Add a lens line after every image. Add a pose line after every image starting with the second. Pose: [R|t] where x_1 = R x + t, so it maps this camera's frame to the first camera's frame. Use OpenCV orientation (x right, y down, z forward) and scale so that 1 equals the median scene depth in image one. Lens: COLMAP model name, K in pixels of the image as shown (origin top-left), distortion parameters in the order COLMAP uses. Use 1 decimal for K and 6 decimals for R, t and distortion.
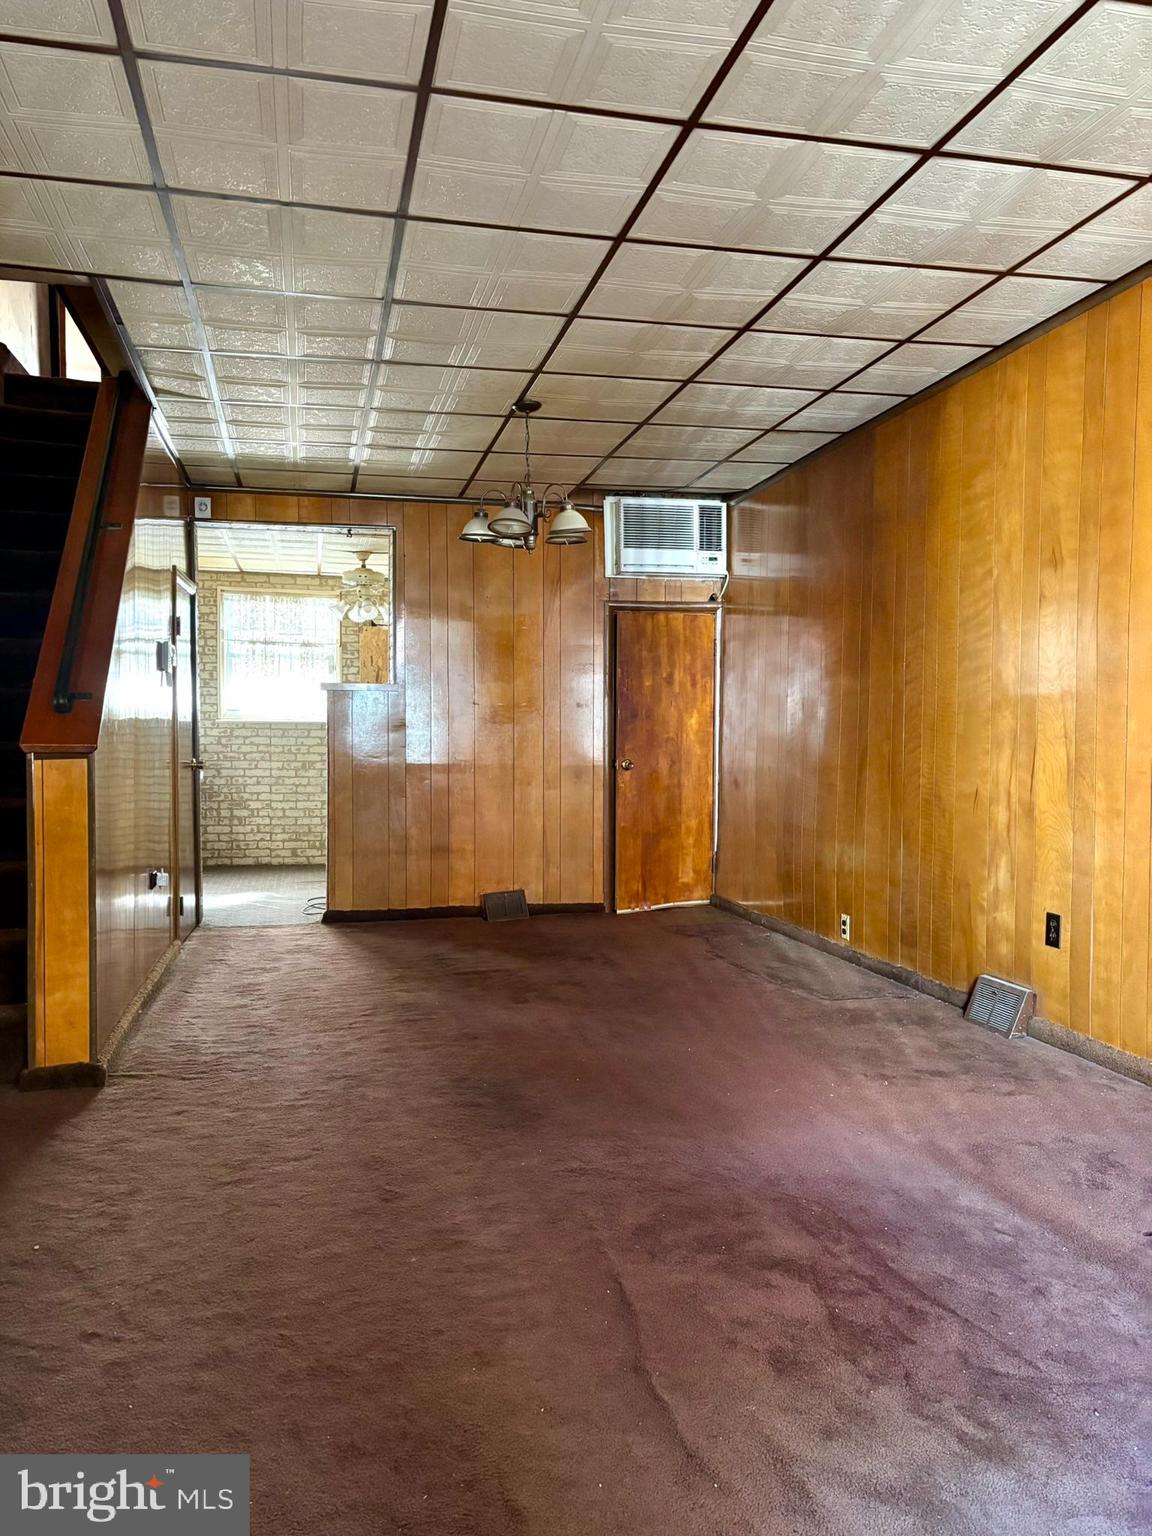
lens RADIAL K [[1155.2, 0, 581.4], [0, 1155.2, 774.4], [0, 0, 1]] dist [0.068951, -0.001489]
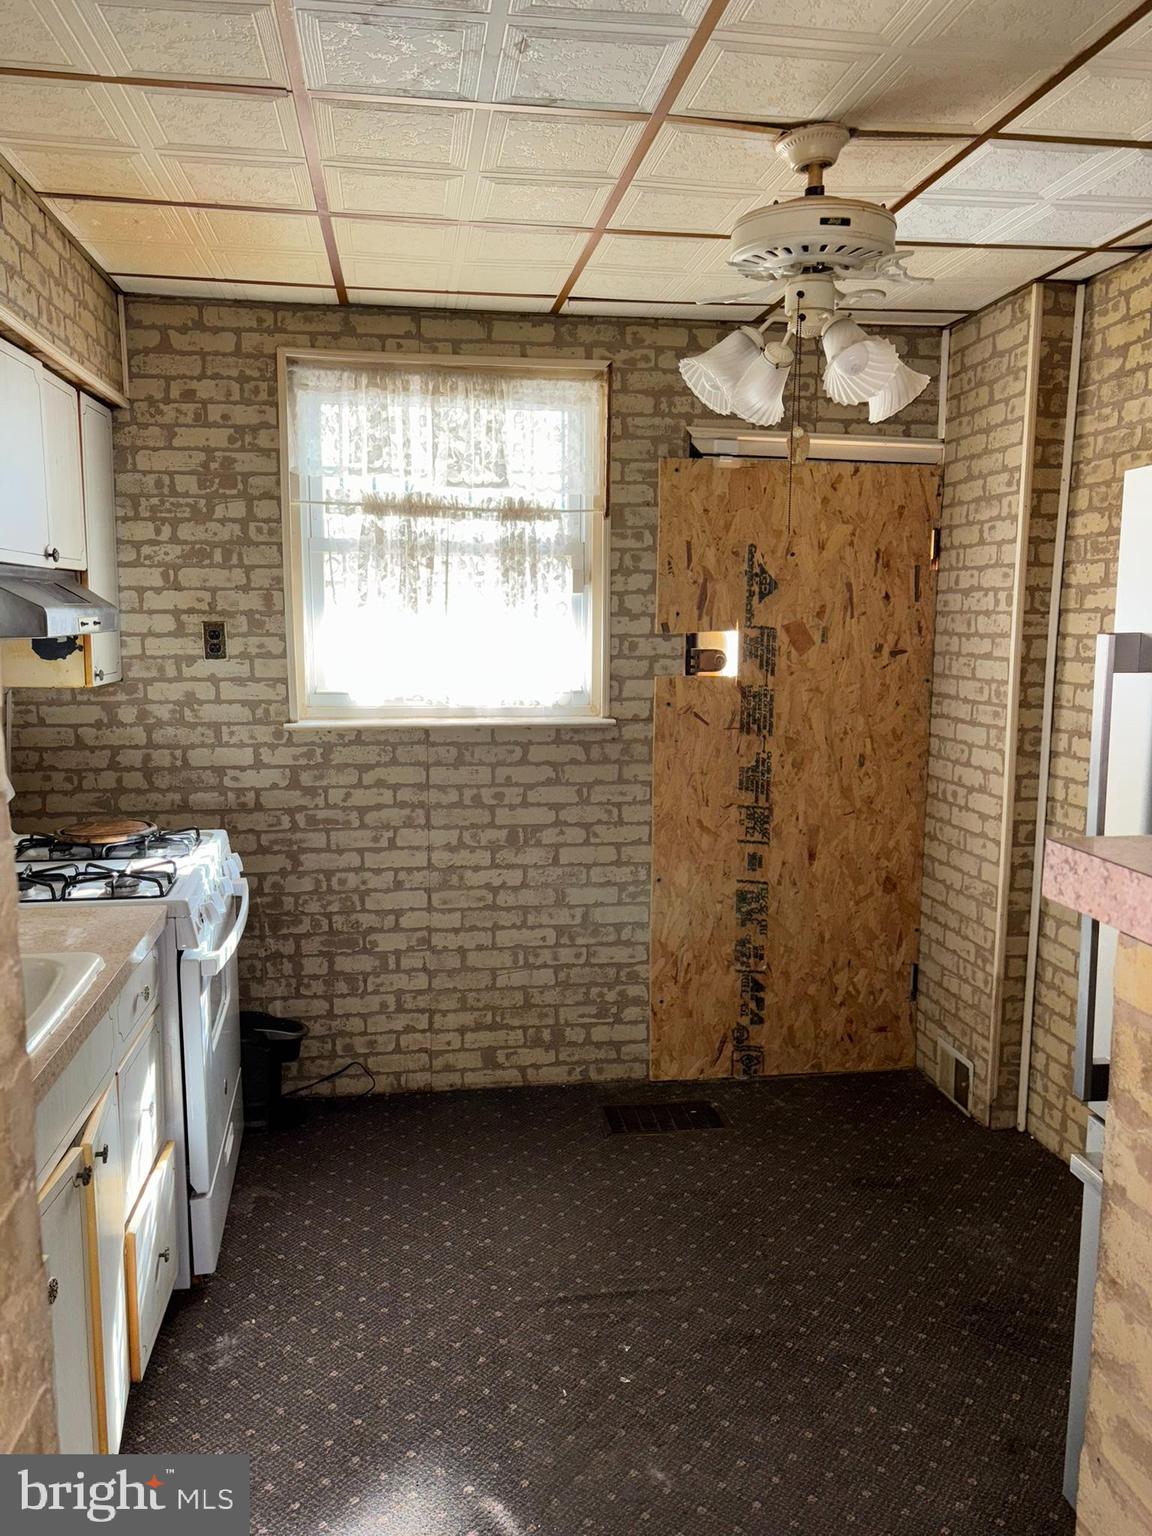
lens RADIAL K [[1155.2, 0, 571.3], [0, 1155.2, 769.2], [0, 0, 1]] dist [0.068951, -0.001489]
pose [[0.995884, 0.007941, -0.090290, -0.187344], [0.001272, 0.994831, 0.101532, -0.068743], [0.090630, -0.101229, 0.990726, 0.632607]]
